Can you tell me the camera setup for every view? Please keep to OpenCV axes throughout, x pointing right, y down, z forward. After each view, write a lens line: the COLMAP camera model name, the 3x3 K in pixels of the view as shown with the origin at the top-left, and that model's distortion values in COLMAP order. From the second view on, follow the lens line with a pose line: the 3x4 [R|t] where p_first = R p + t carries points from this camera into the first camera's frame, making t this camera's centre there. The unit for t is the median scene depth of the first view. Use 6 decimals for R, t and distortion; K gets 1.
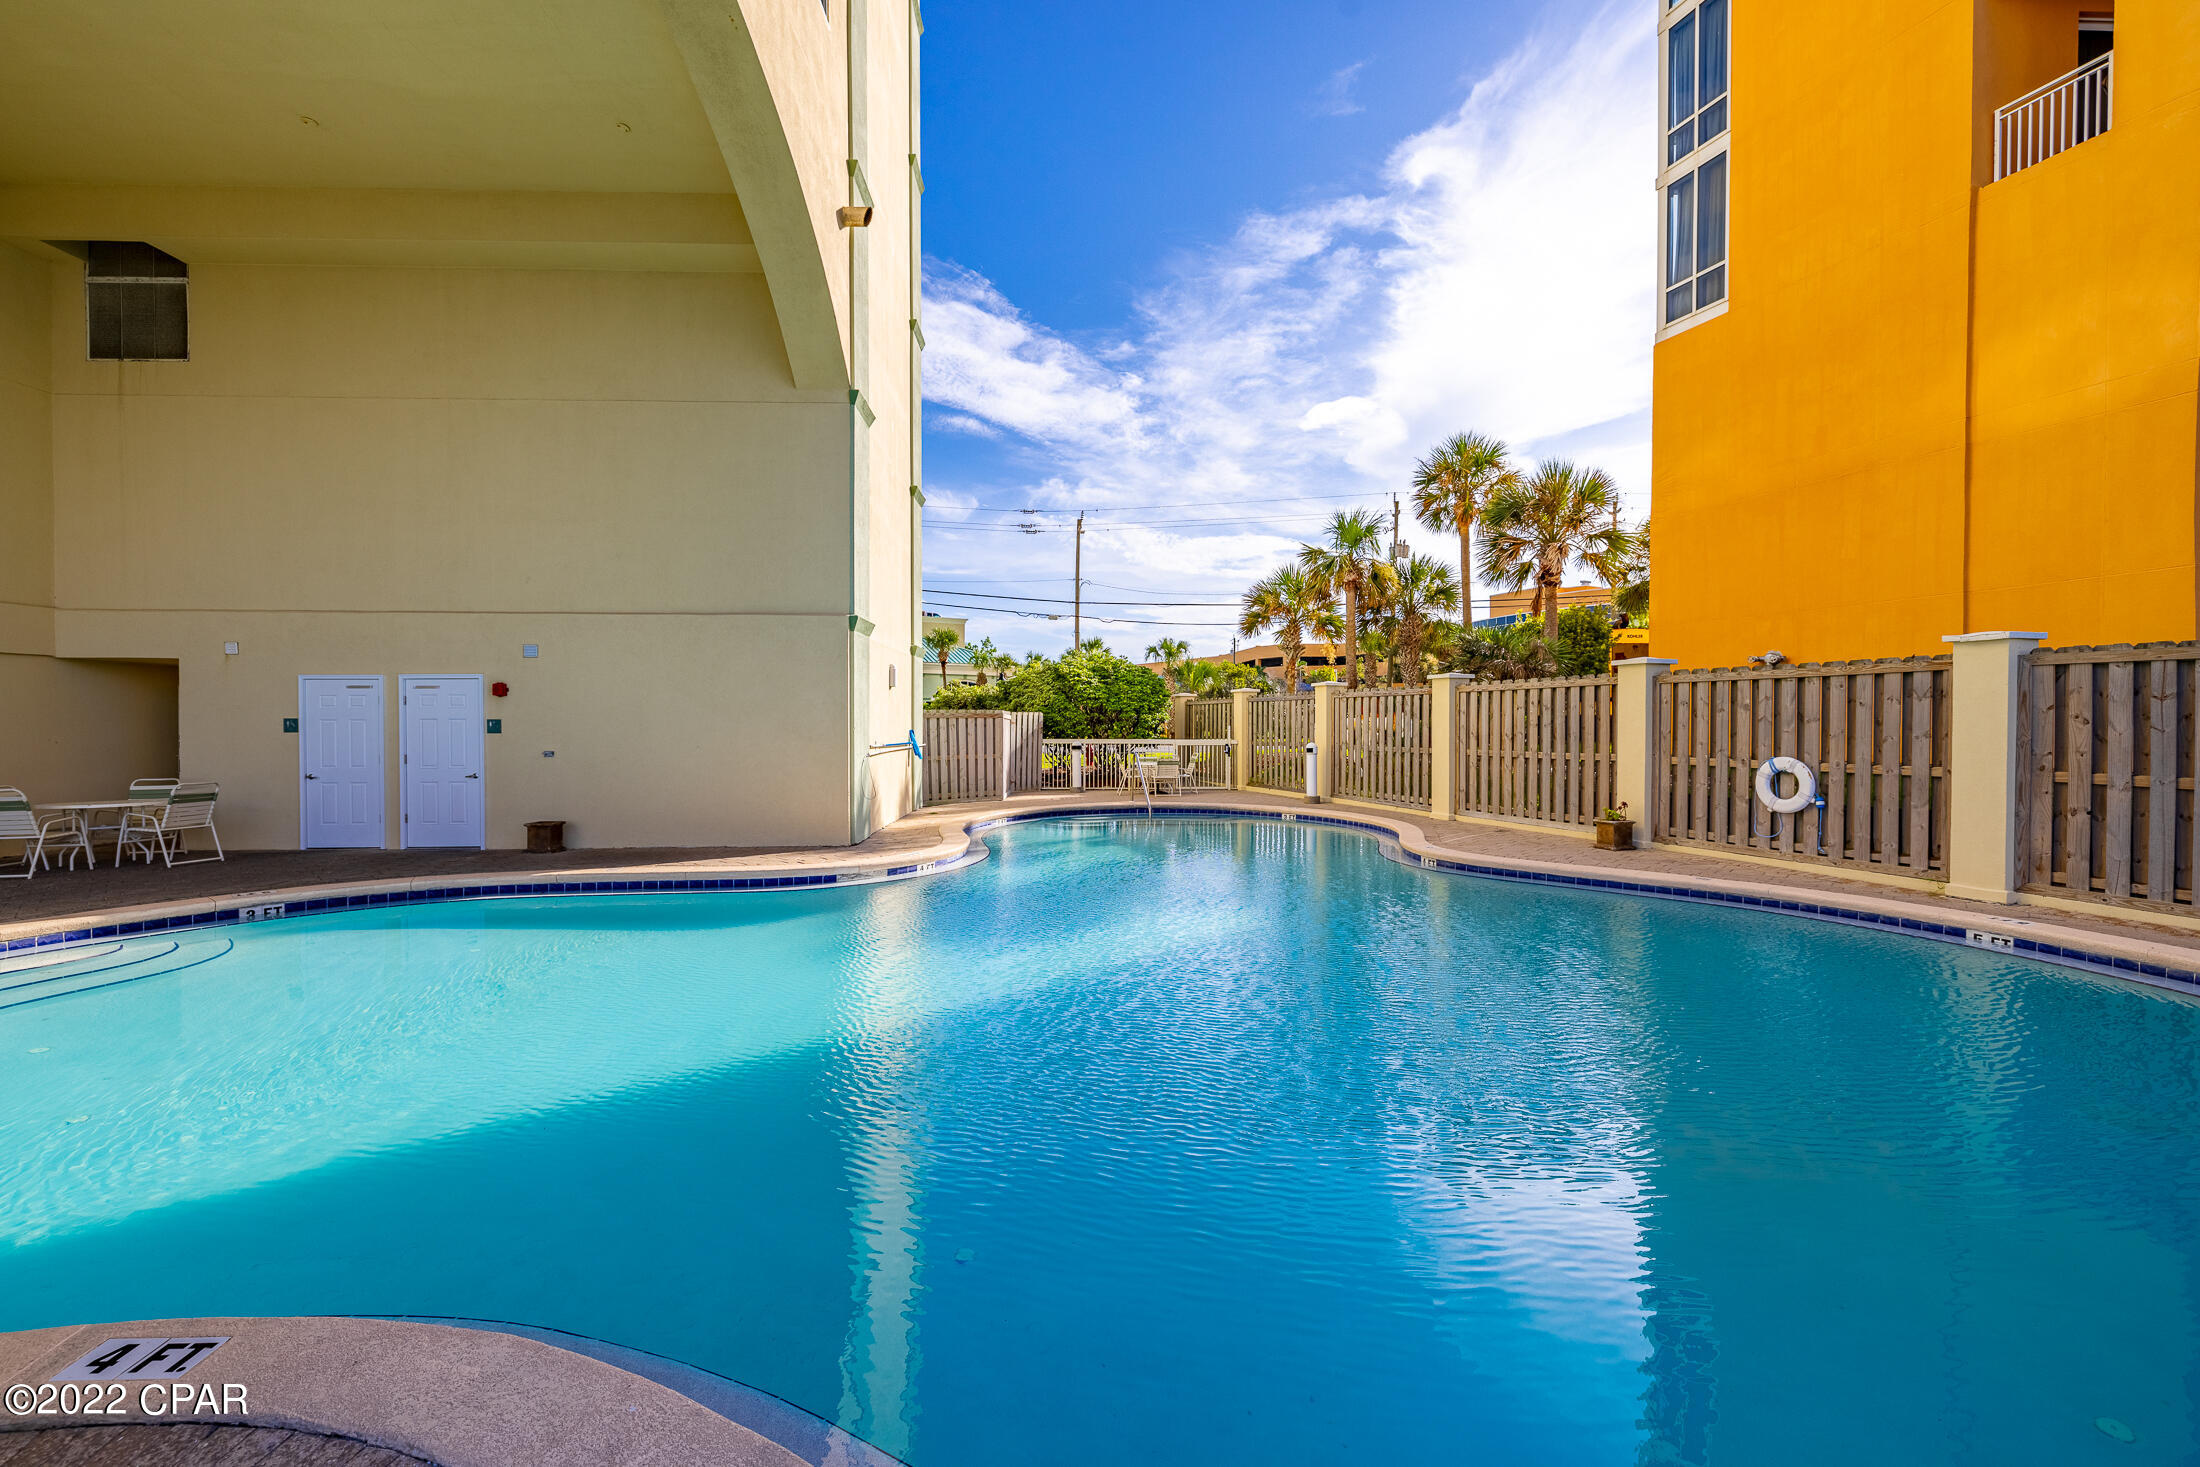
lens RADIAL K [[944.6, 0, 1100.0], [0, 944.6, 729.8], [0, 0, 1]] dist [0.000669, 0.000555]
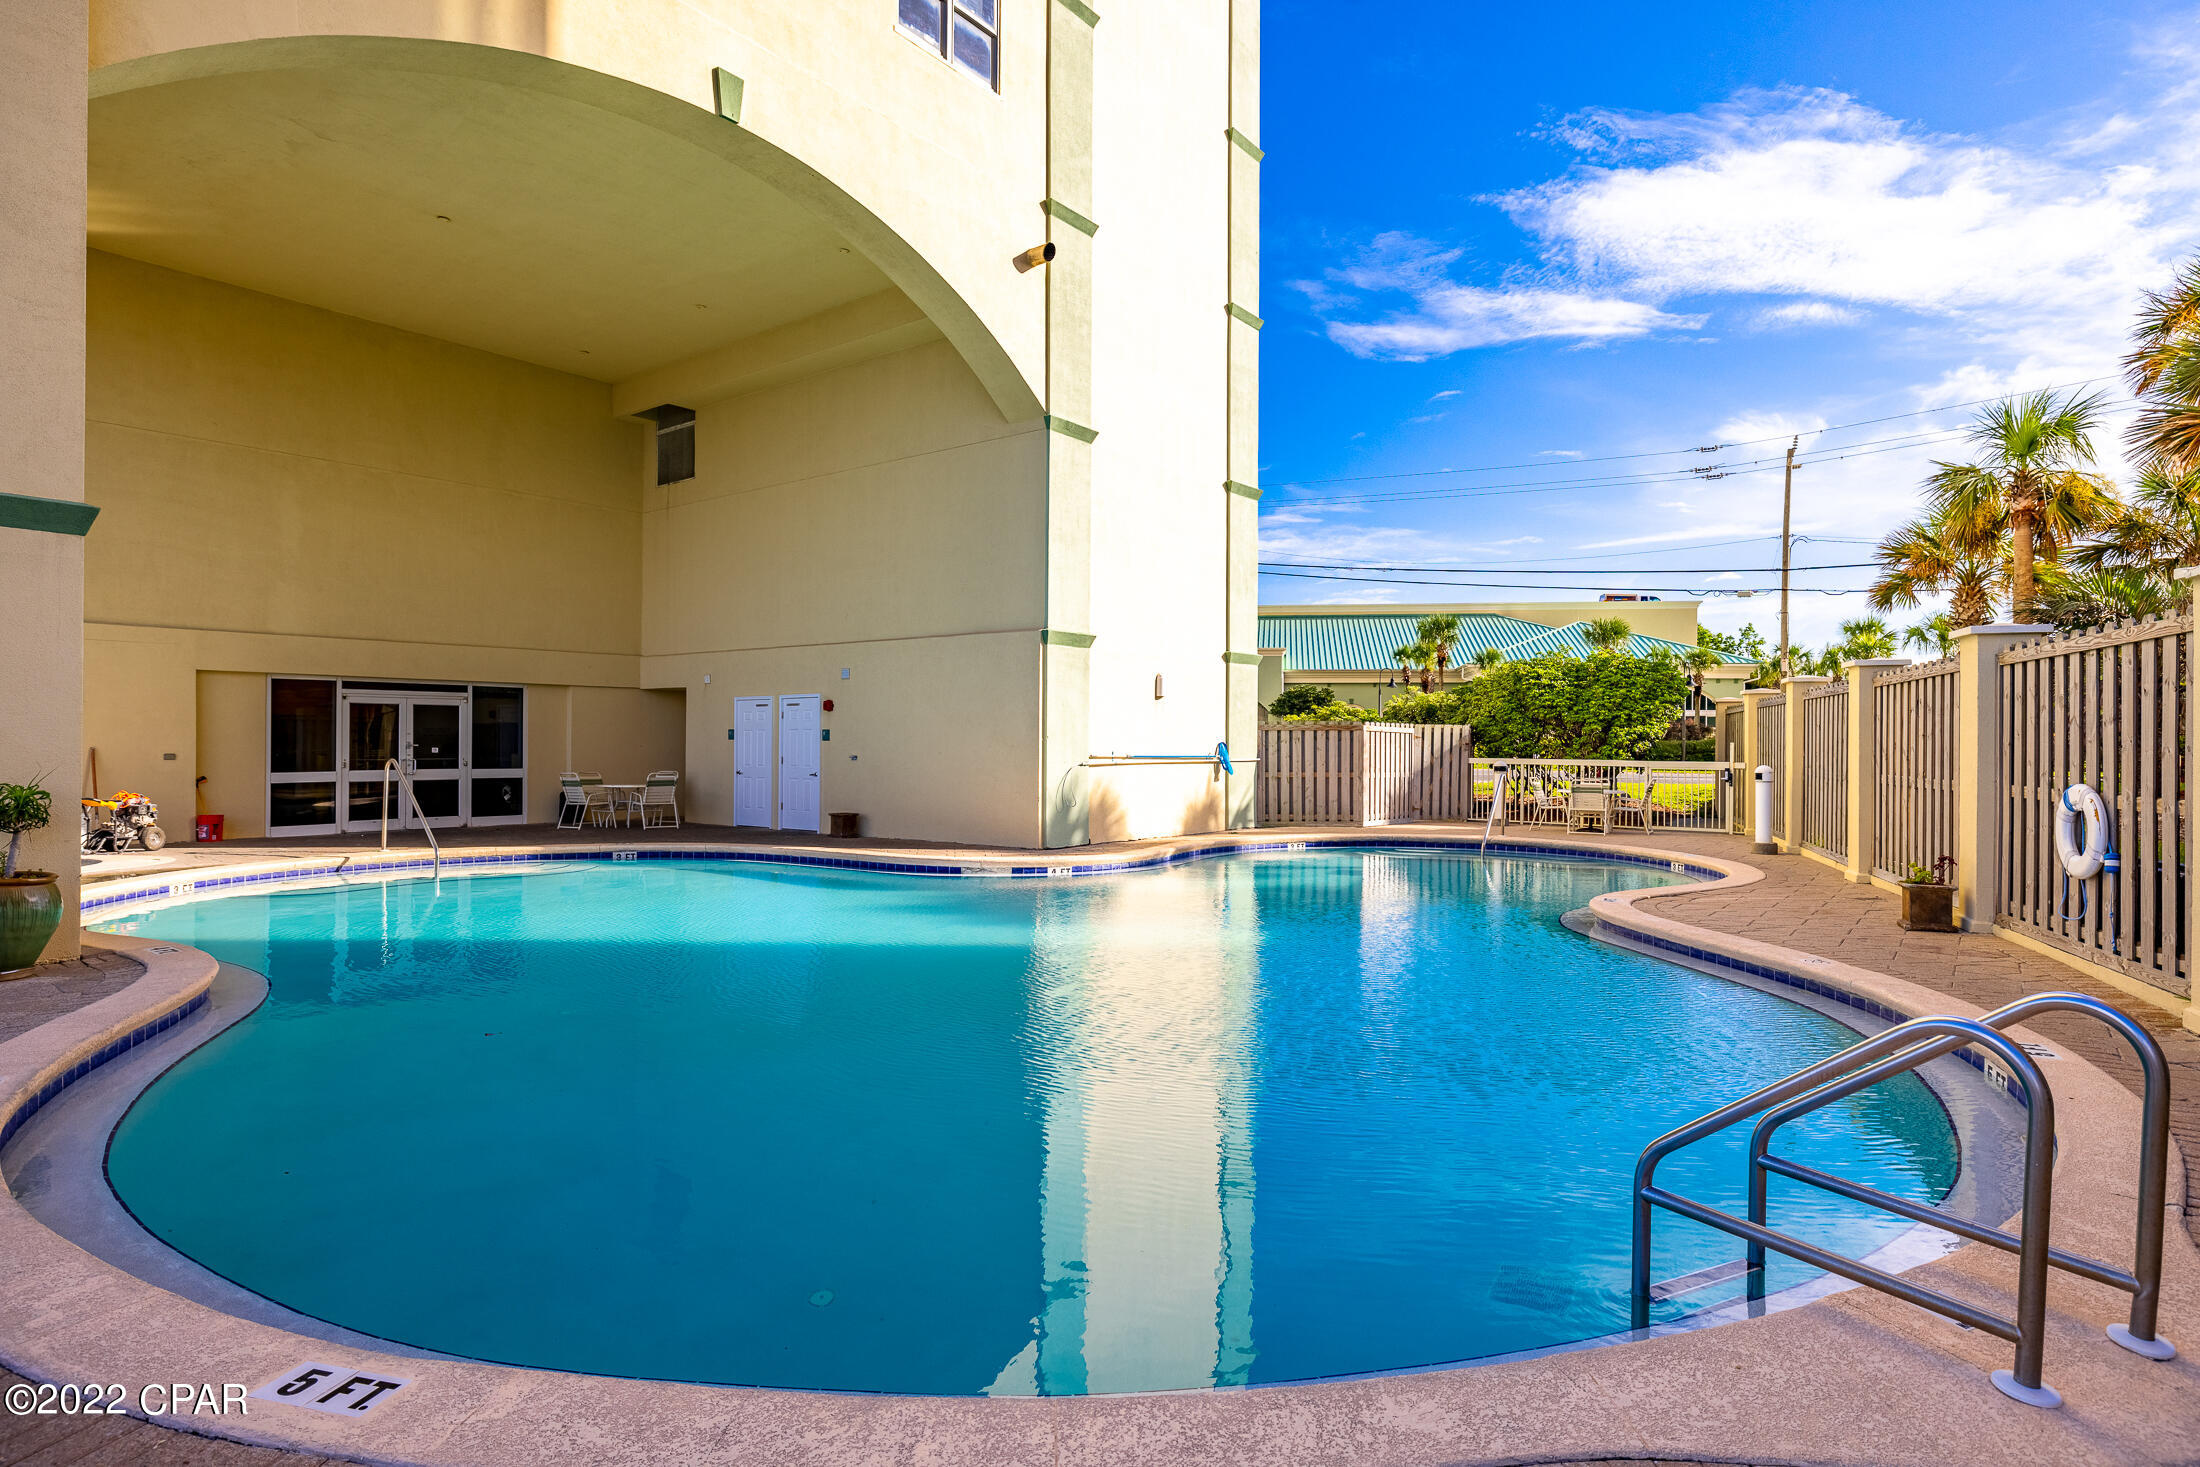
lens RADIAL K [[1209.3, 0, 1099.3], [0, 1209.3, 738.6], [0, 0, 1]] dist [0.000515, -0.002457]
pose [[0.759474, 0.001534, -0.650536, 0.363767], [-0.010909, 0.999887, -0.010377, 0.007187], [0.650446, 0.014978, 0.759405, 0.010937]]
